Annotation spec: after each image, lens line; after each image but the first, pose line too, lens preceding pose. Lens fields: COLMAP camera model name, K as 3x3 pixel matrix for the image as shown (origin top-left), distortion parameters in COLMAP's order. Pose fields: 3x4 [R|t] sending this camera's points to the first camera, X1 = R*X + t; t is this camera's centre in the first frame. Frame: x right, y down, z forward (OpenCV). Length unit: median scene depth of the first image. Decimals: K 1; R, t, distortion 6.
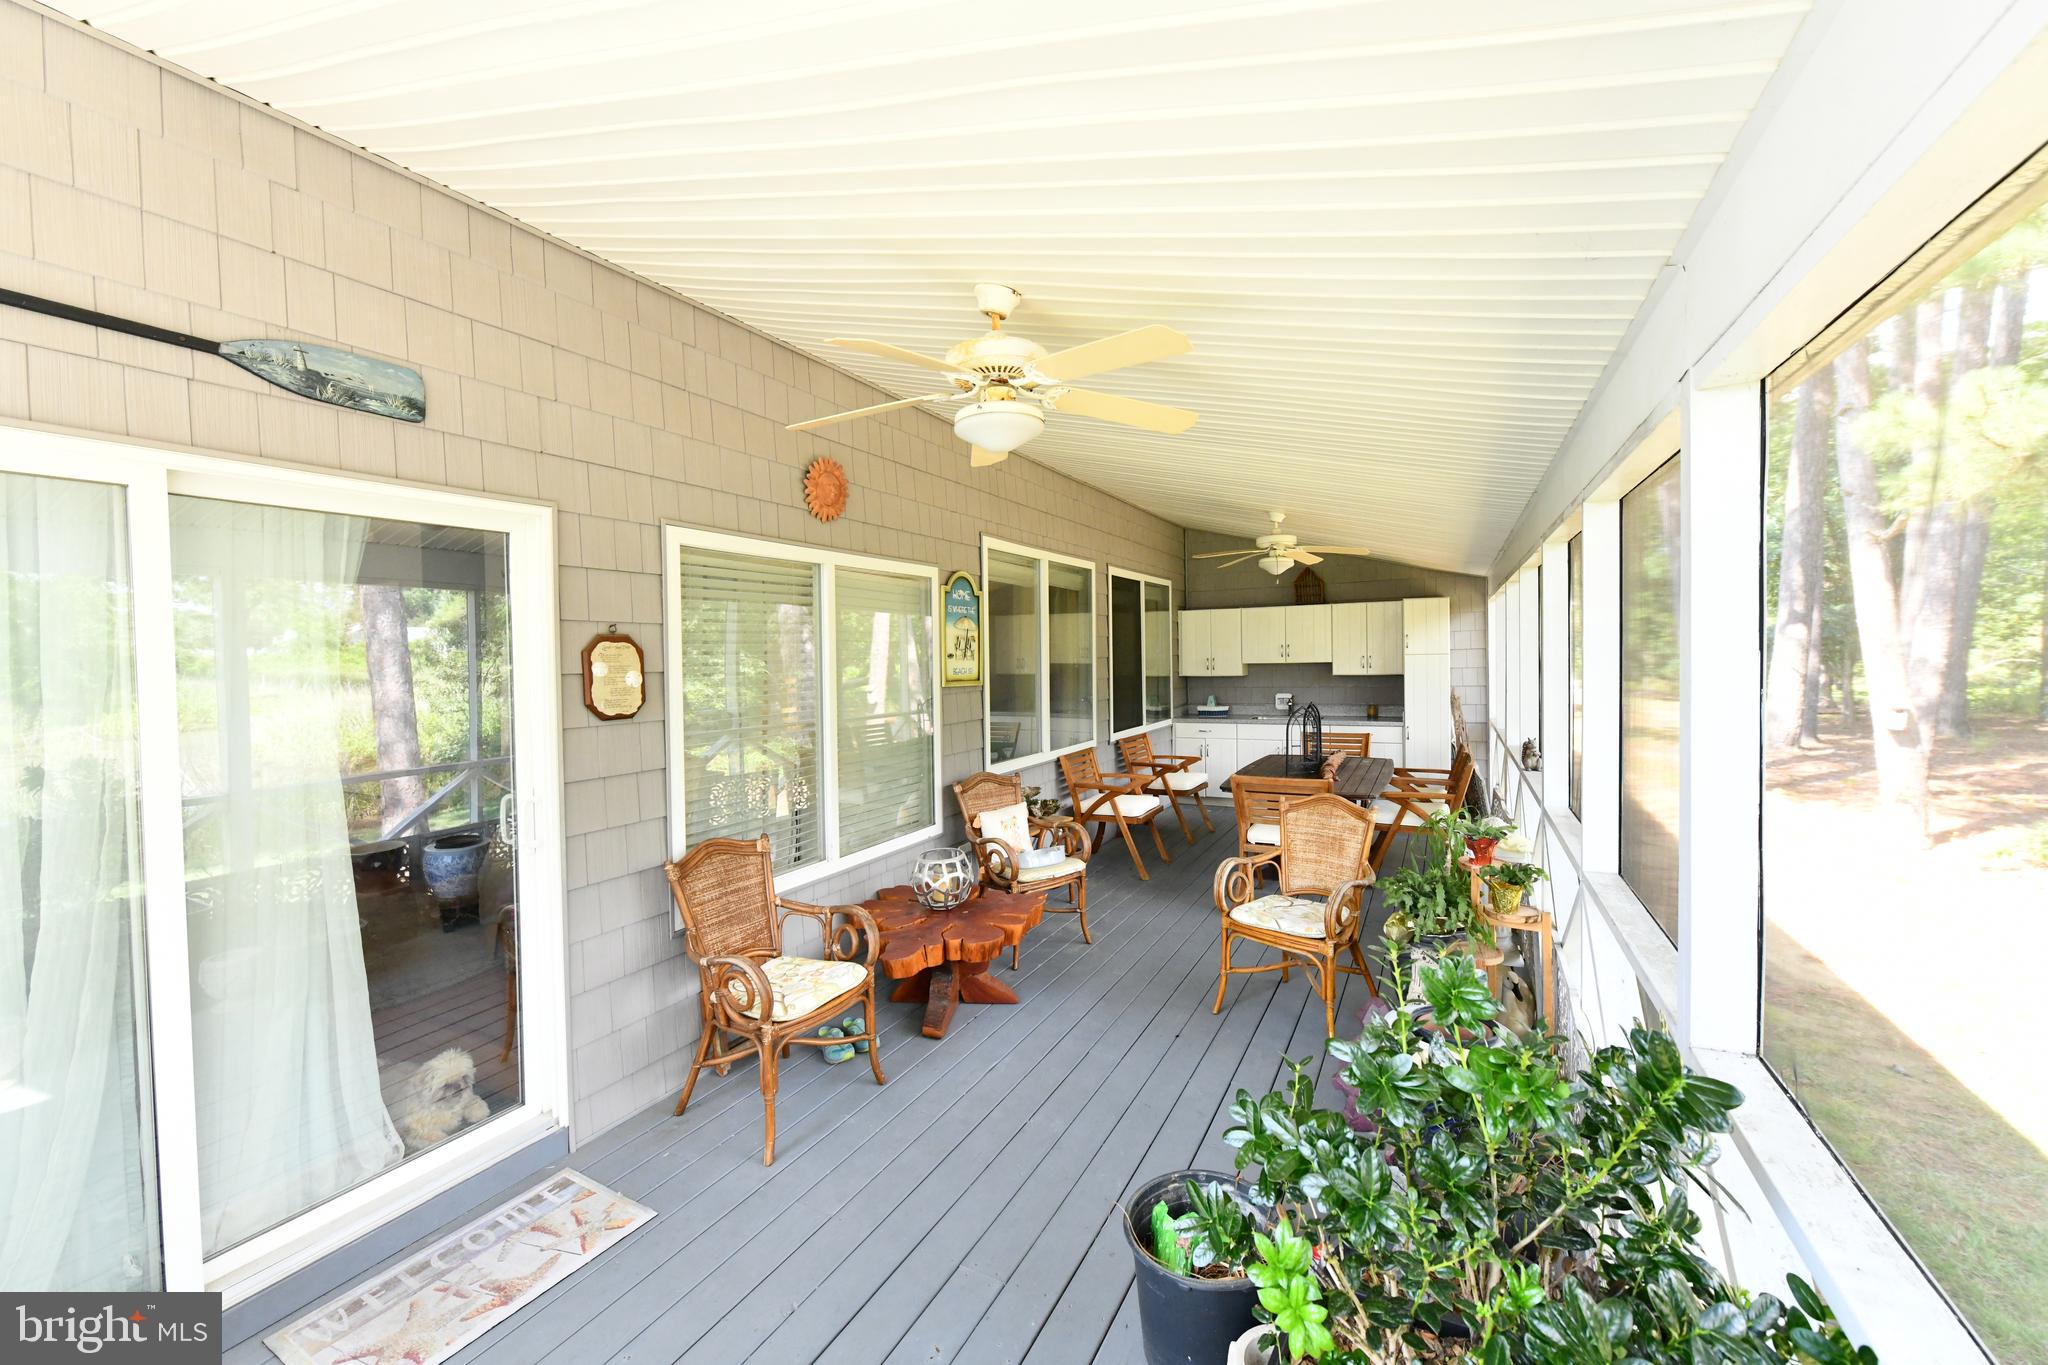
lens RADIAL K [[826.6, 0, 1027.1], [0, 826.6, 674.7], [0, 0, 1]] dist [-0.003806, -0.000226]
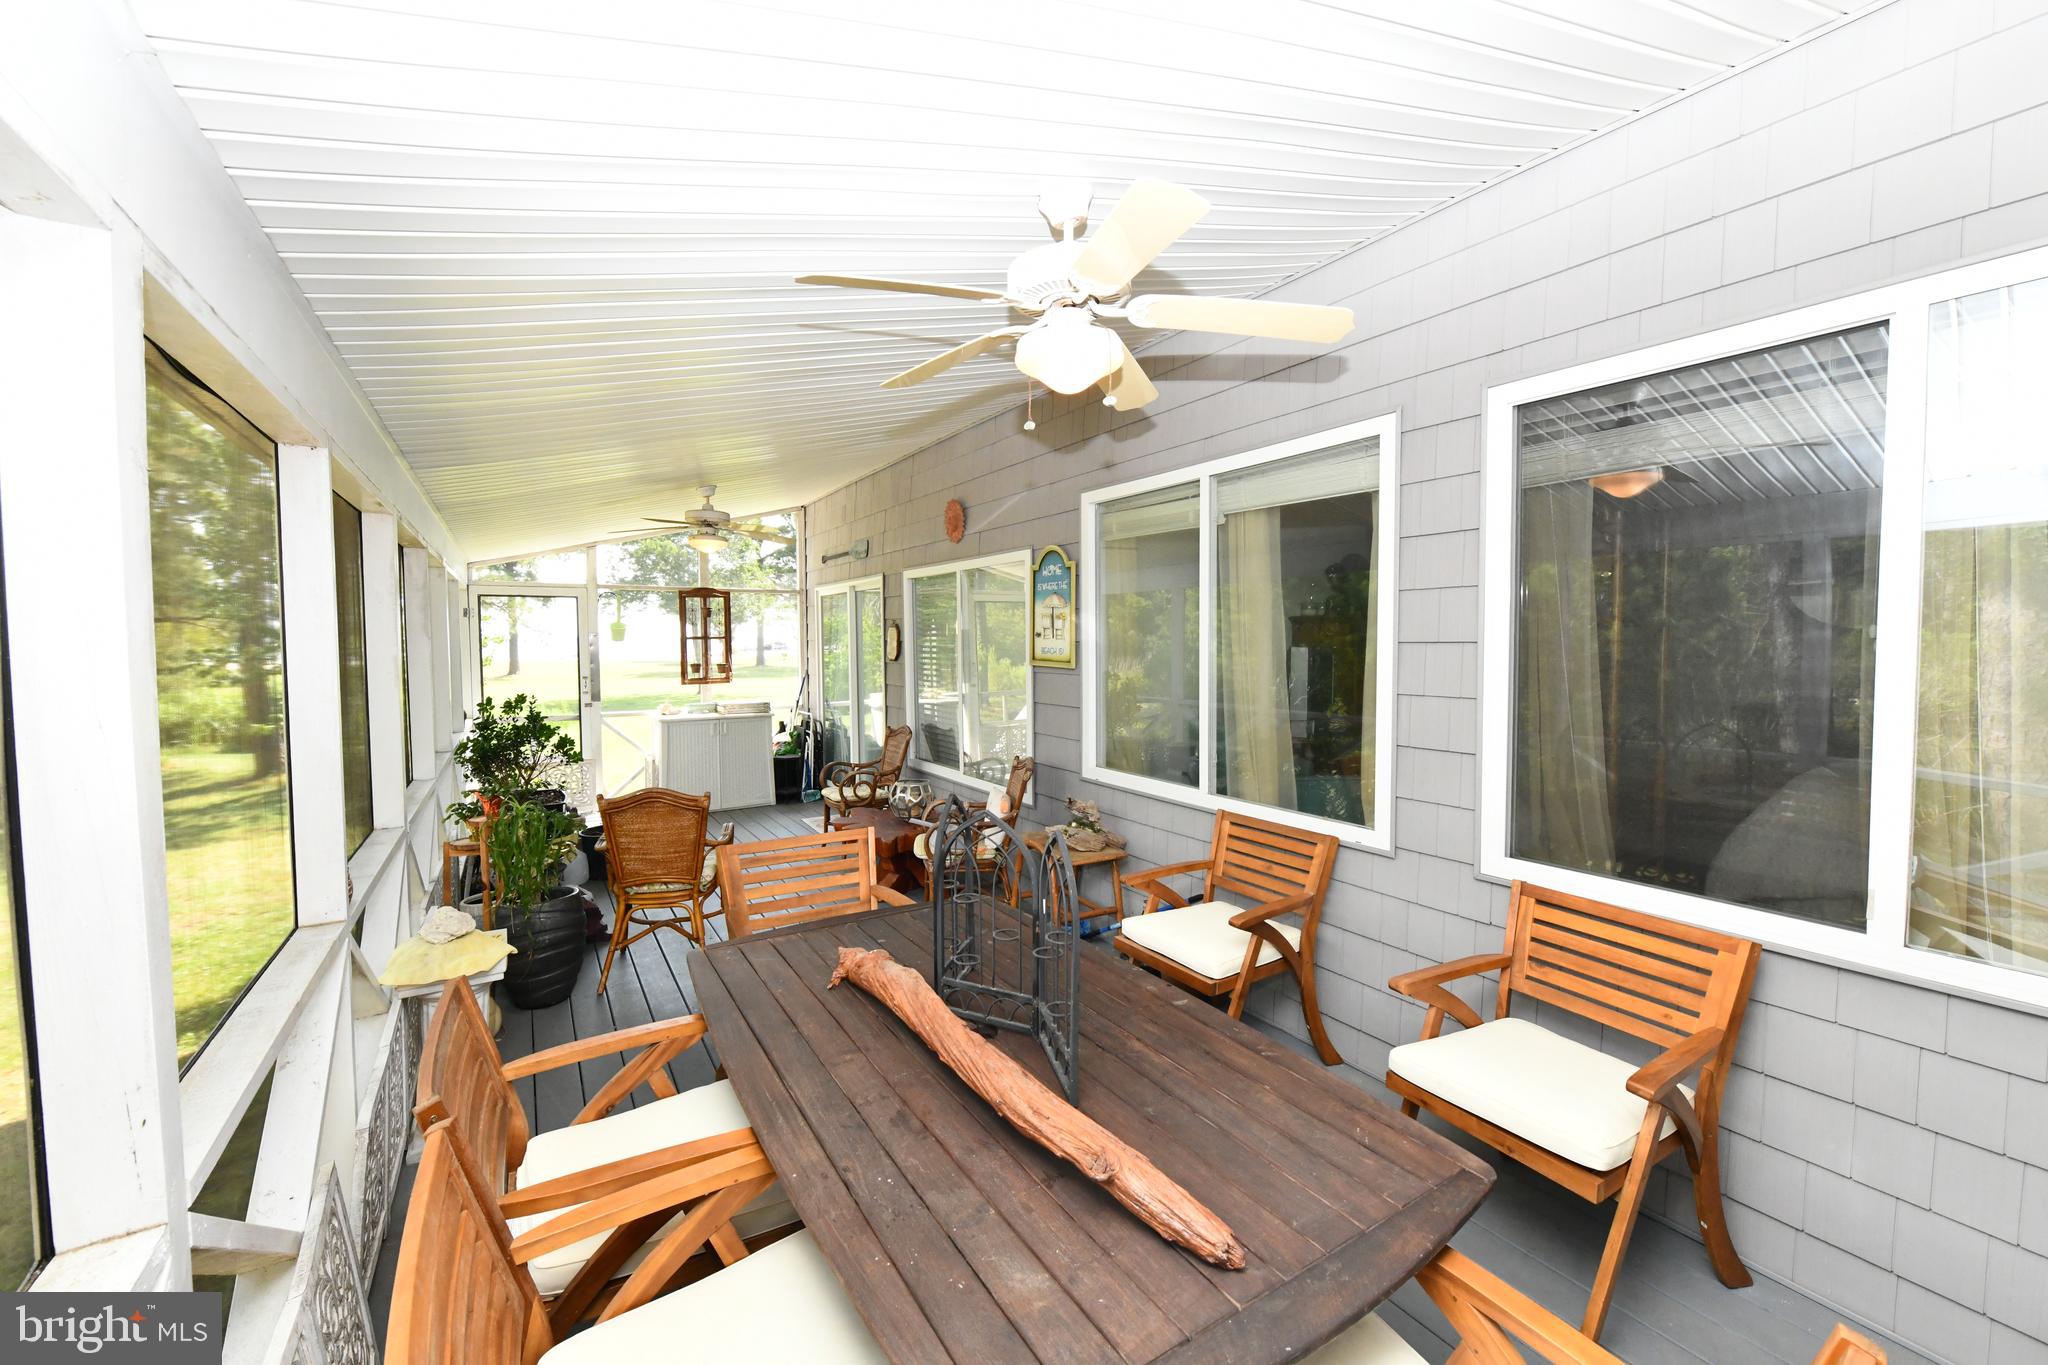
lens RADIAL K [[826.6, 0, 1026.7], [0, 826.6, 686.5], [0, 0, 1]] dist [-0.003806, -0.000226]
pose [[-0.521430, 0.075517, -0.849946, 0.731794], [0.000188, 0.996086, 0.088386, -0.046295], [0.853294, 0.045927, -0.519404, 1.437503]]
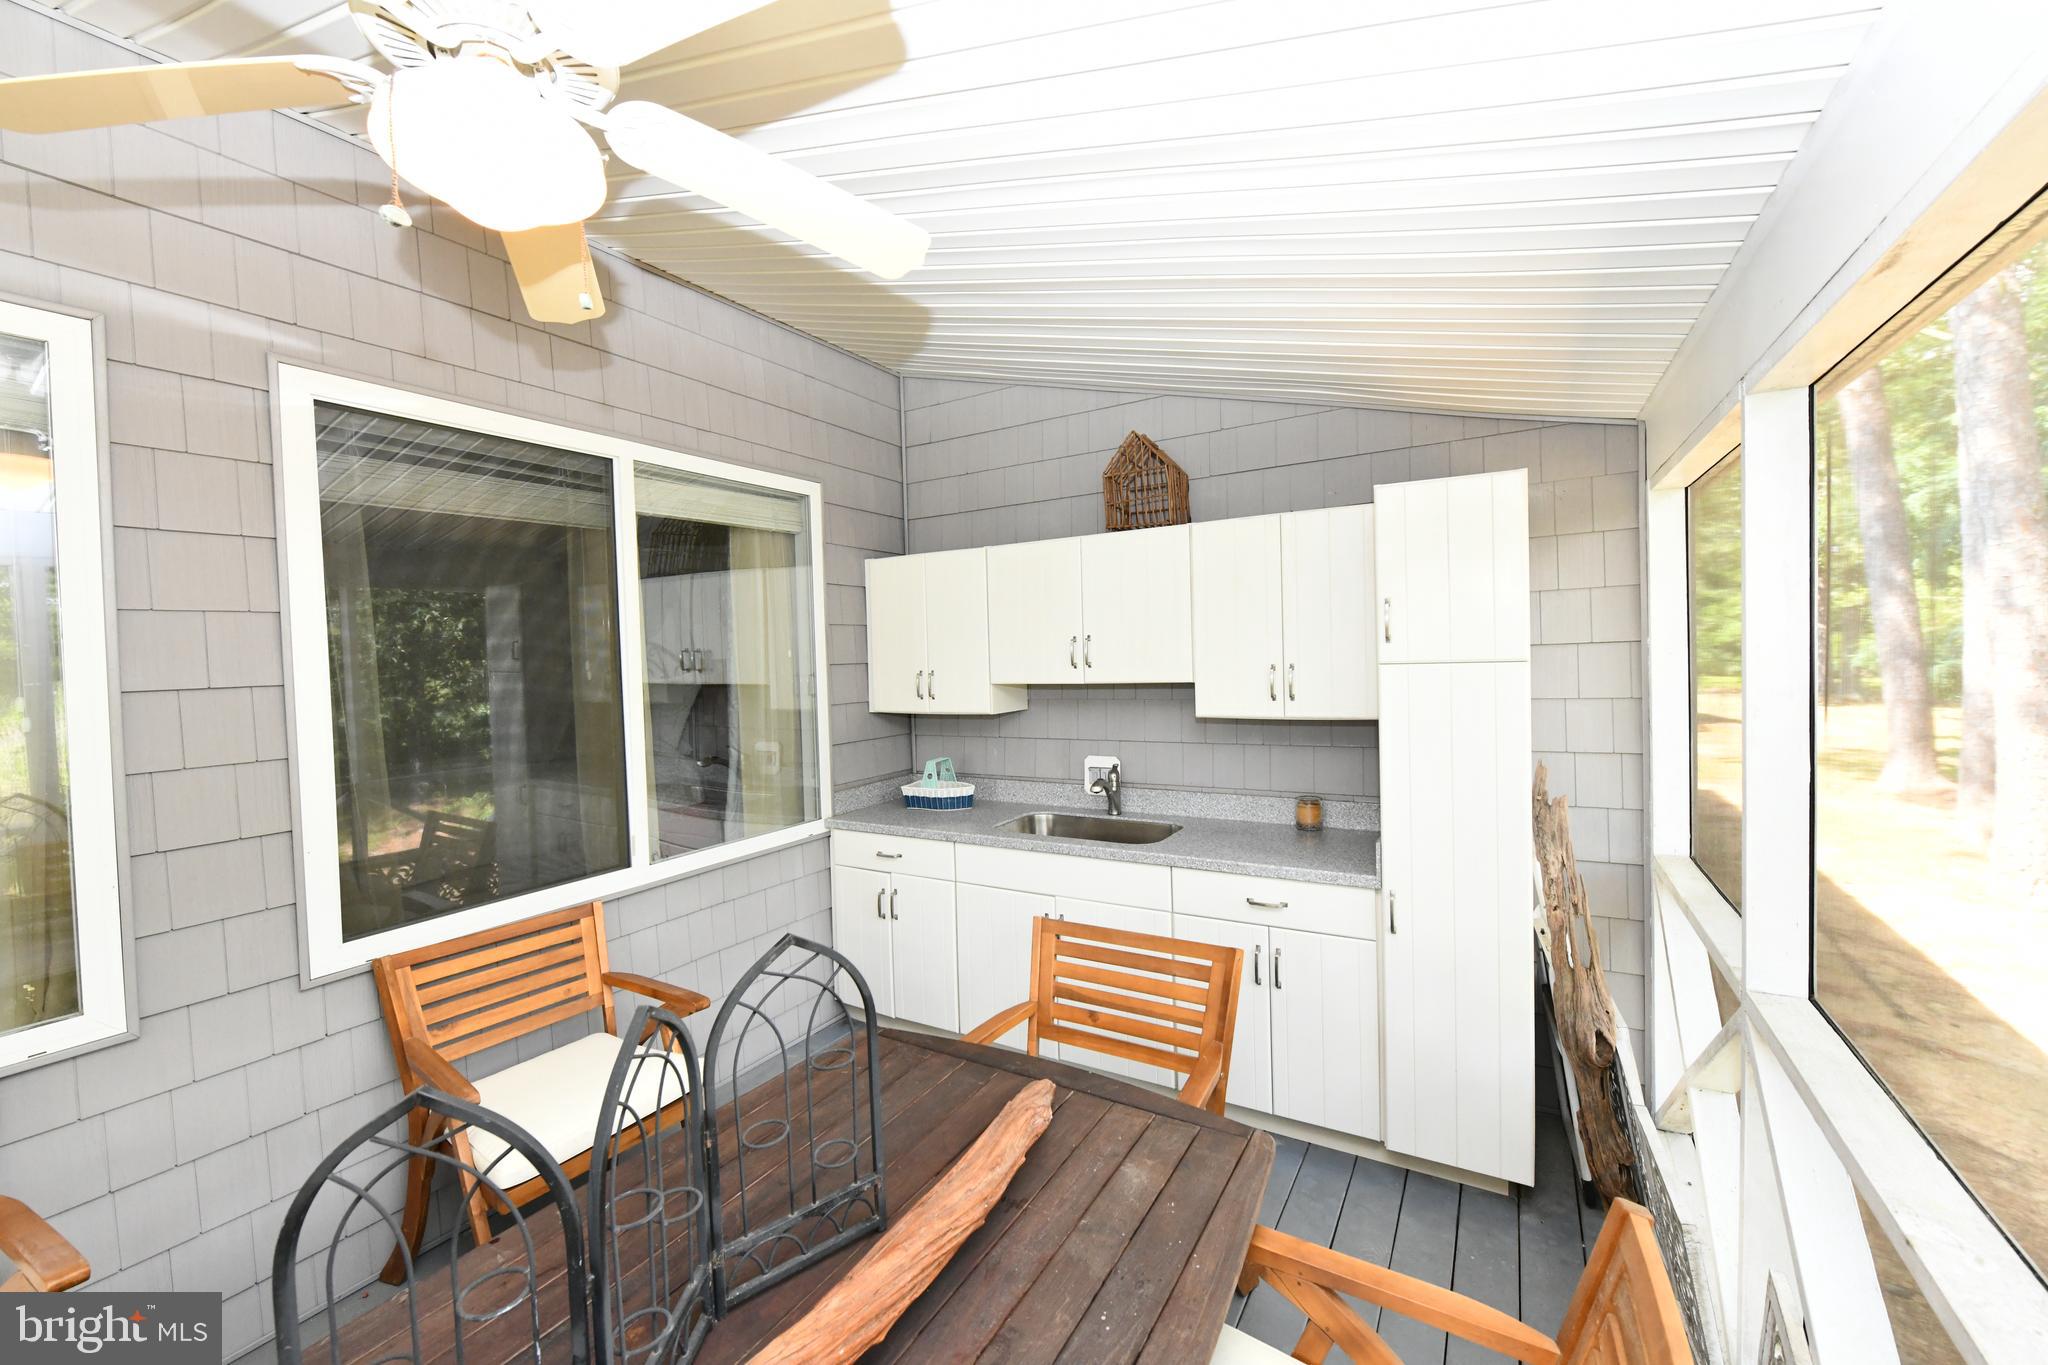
lens RADIAL K [[826.6, 0, 1023.3], [0, 826.6, 675.6], [0, 0, 1]] dist [-0.003806, -0.000226]
pose [[0.997955, -0.005785, -0.063658, 0.330518], [0.006397, 0.999935, 0.009415, -0.022891], [0.063599, -0.009803, 0.997927, 0.656605]]
